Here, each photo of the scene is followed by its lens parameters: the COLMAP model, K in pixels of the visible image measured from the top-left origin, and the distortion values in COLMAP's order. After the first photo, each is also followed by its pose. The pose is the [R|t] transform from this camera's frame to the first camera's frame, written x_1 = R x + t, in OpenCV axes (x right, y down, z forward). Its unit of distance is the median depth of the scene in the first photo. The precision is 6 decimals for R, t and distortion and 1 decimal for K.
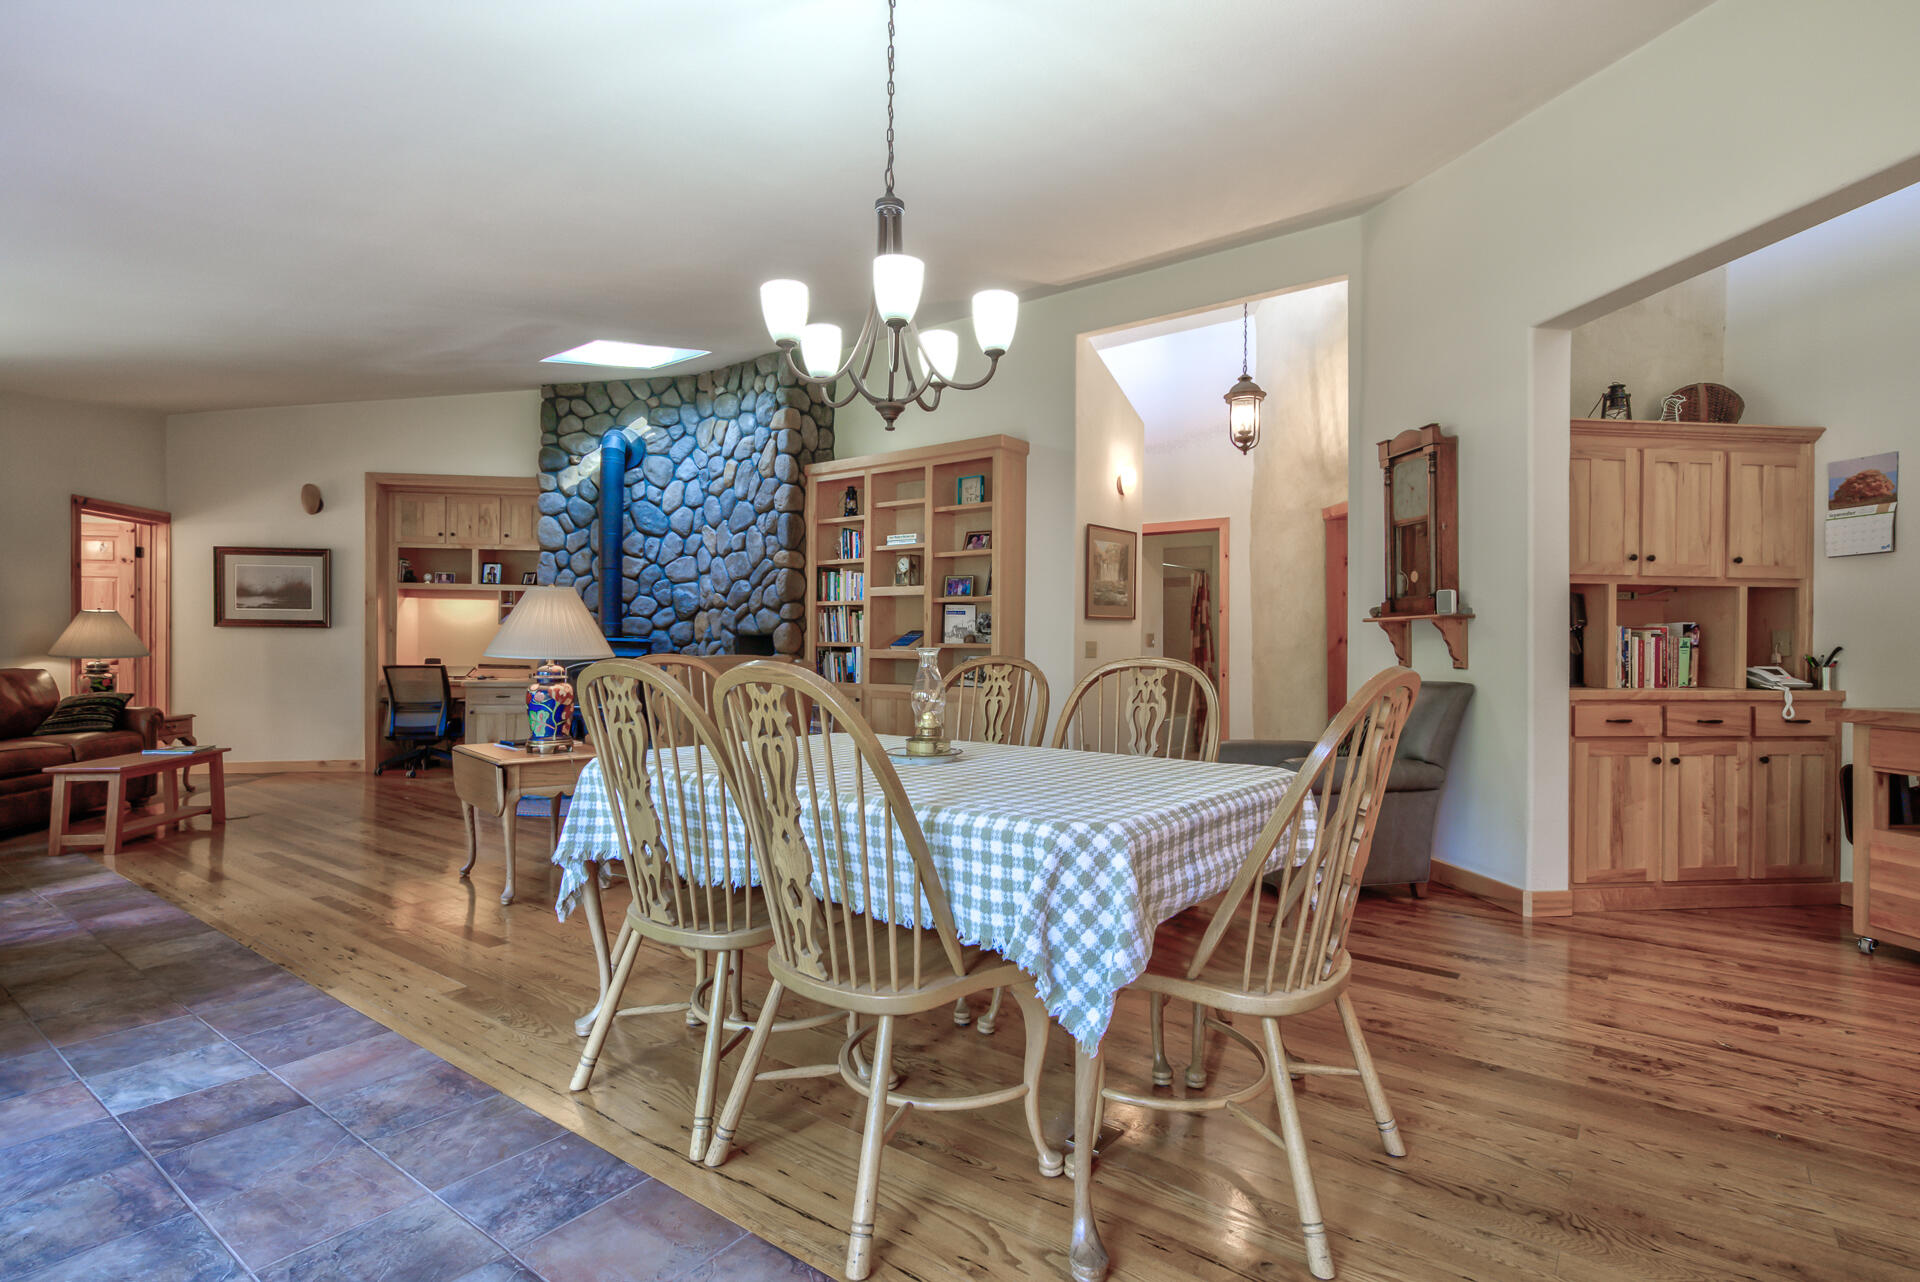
lens RADIAL K [[948.1, 0, 960.0], [0, 948.1, 641.0], [0, 0, 1]] dist [-0.000272, -0.000334]
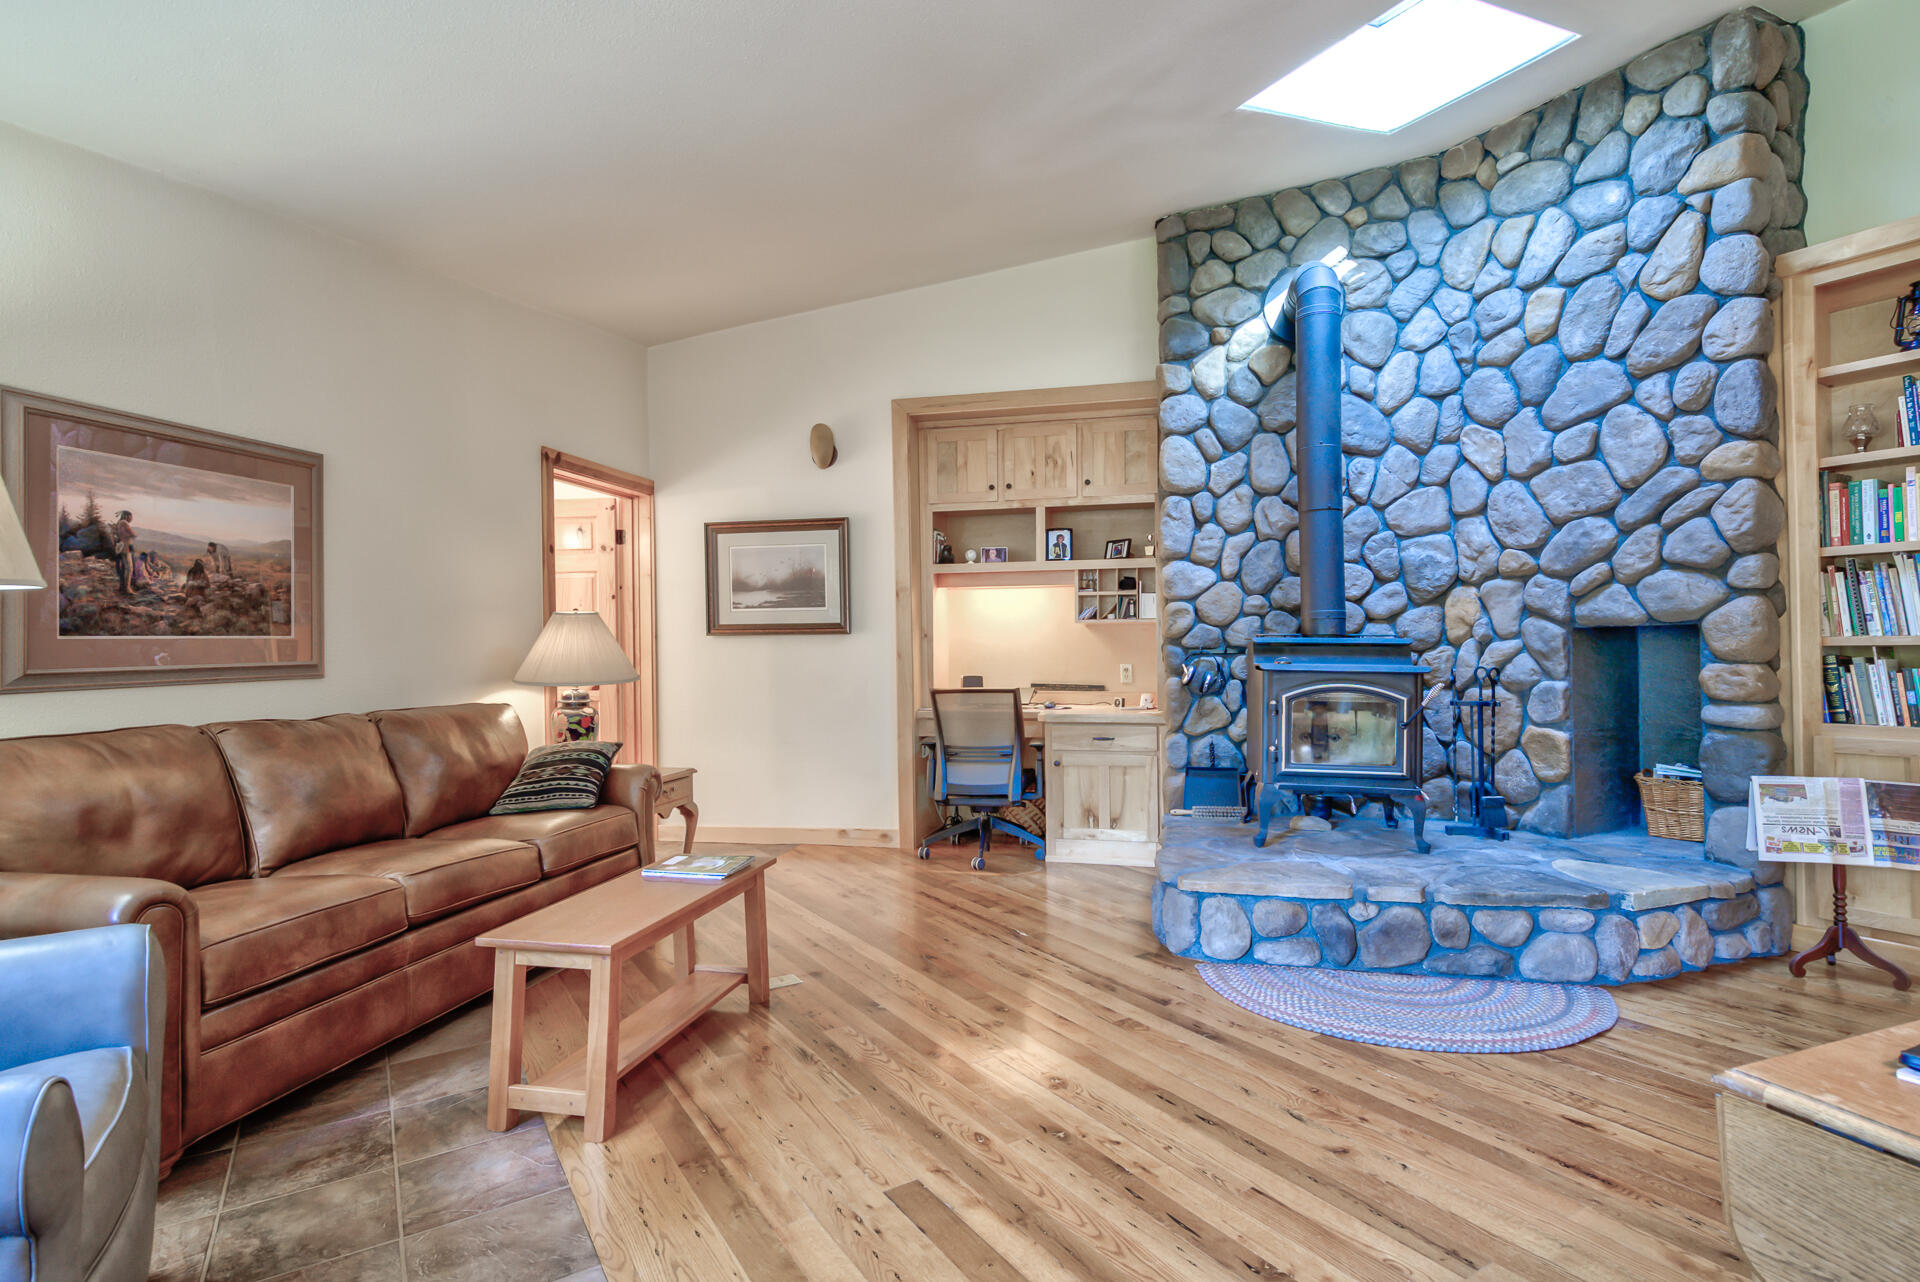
lens RADIAL K [[941.5, 0, 956.9], [0, 941.5, 642.5], [0, 0, 1]] dist [0.016804, -0.009440]
pose [[0.935208, -0.021389, -0.353453, -0.356781], [0.019631, 0.999771, -0.008557, -0.000334], [0.353554, 0.001064, 0.935413, 0.398977]]
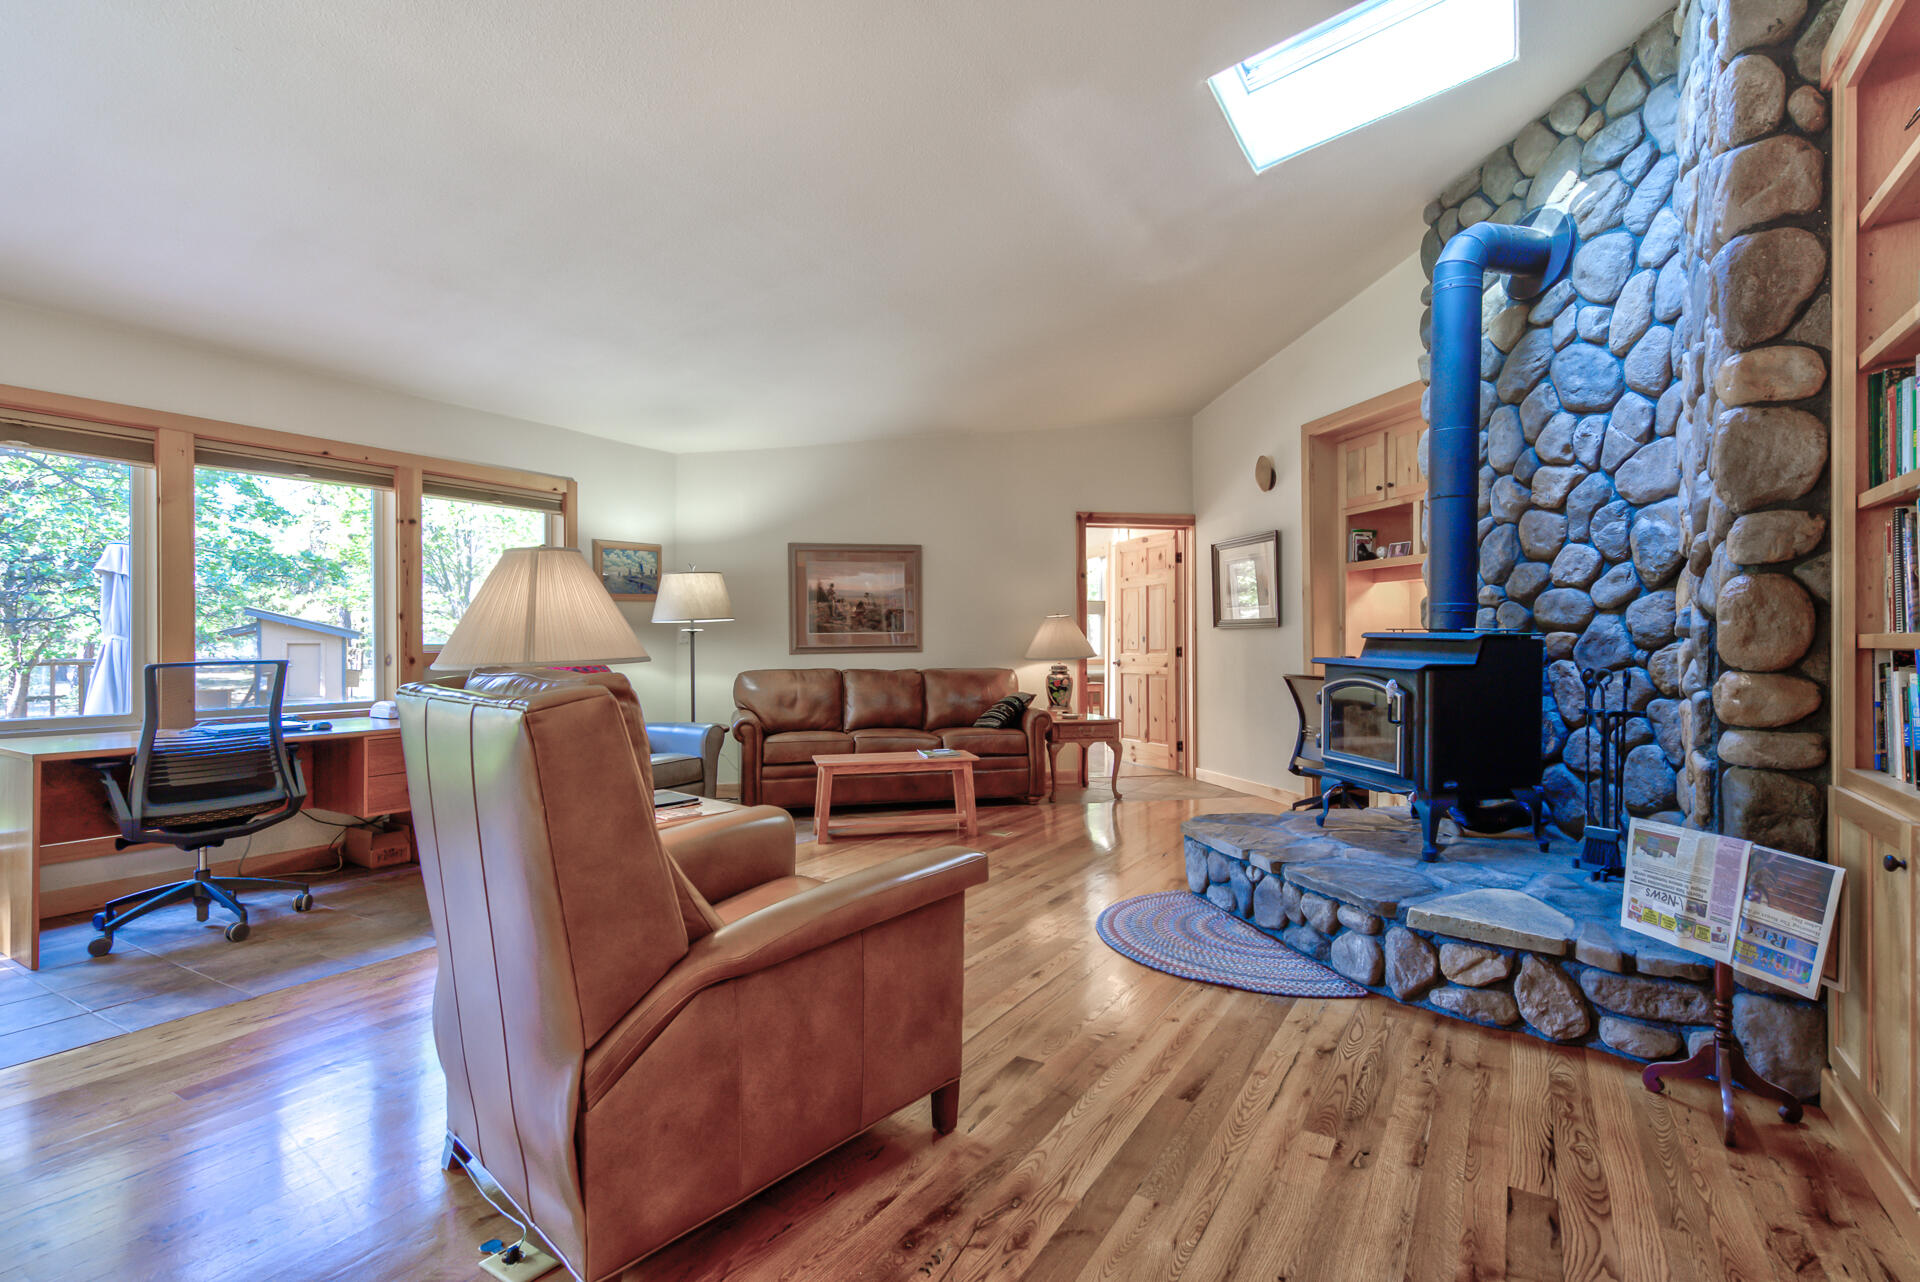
lens RADIAL K [[923.3, 0, 960.0], [0, 923.3, 641.0], [0, 0, 1]] dist [0.004307, 0.000627]
pose [[0.098758, -0.009914, -0.995062, 0.098597], [0.005514, 0.999940, -0.009415, 0.004183], [0.995096, -0.004557, 0.098806, 0.652802]]
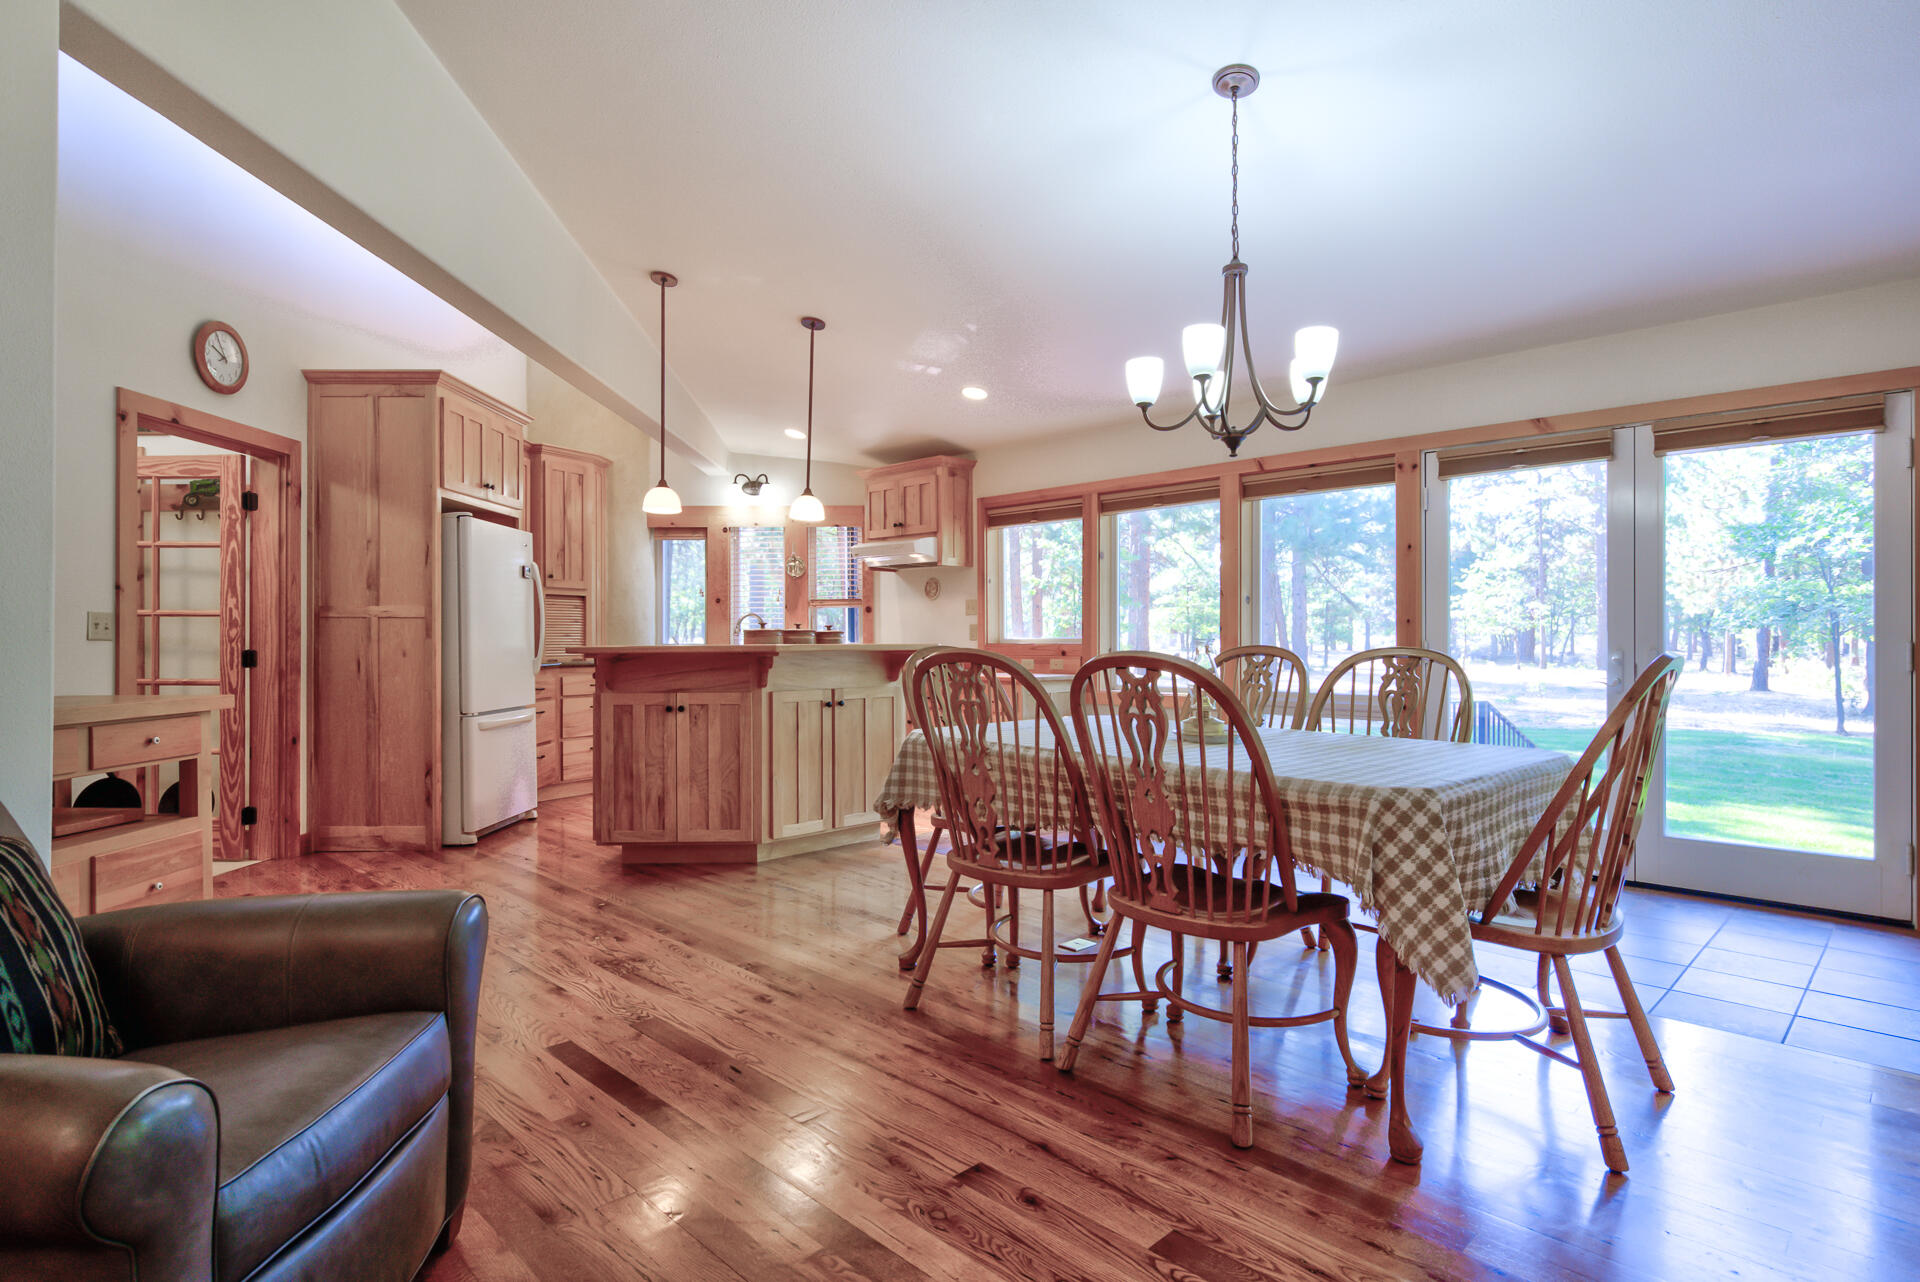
lens RADIAL K [[996.7, 0, 964.0], [0, 996.7, 645.3], [0, 0, 1]] dist [0.000923, -0.000326]
pose [[-0.990154, -0.006601, 0.139827, 0.026844], [-0.006557, 0.999978, 0.000773, 0.004798], [-0.139830, -0.000152, -0.990176, 0.724140]]
